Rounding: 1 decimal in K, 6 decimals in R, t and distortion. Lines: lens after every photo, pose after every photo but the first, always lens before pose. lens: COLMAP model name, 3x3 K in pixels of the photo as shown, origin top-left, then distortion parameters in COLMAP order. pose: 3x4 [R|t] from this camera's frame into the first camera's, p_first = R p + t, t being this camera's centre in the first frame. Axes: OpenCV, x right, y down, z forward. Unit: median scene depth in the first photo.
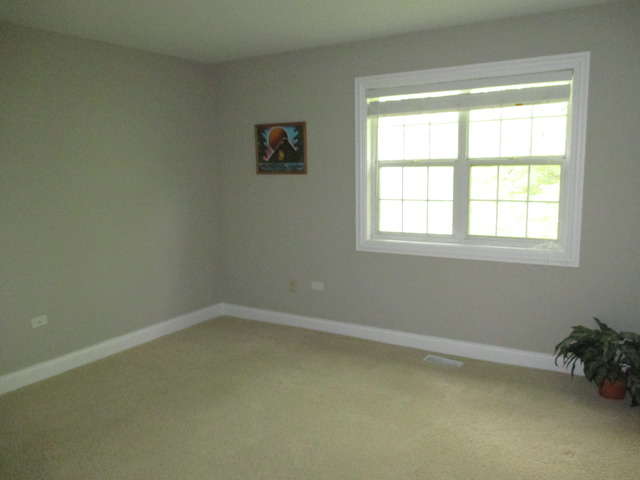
lens RADIAL K [[532.8, 0, 317.4], [0, 532.8, 242.9], [0, 0, 1]] dist [-0.019965, -0.007491]
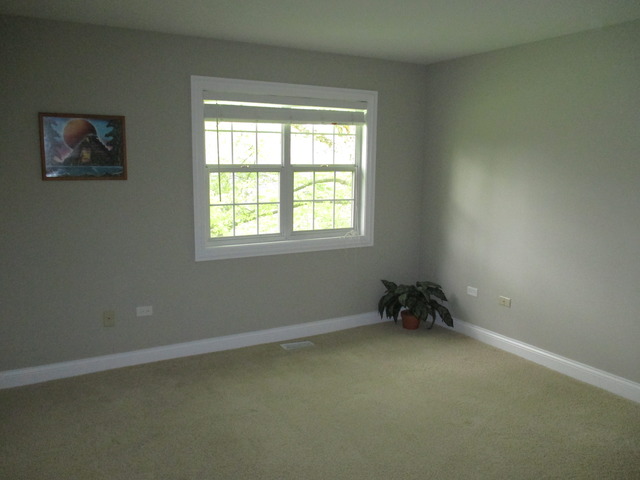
lens RADIAL K [[532.8, 0, 317.4], [0, 532.8, 242.9], [0, 0, 1]] dist [-0.019965, -0.007491]
pose [[0.478743, -0.102684, 0.871929, -0.667859], [0.119966, 0.991473, 0.050893, -0.041608], [-0.869720, 0.080237, 0.486979, 0.380506]]
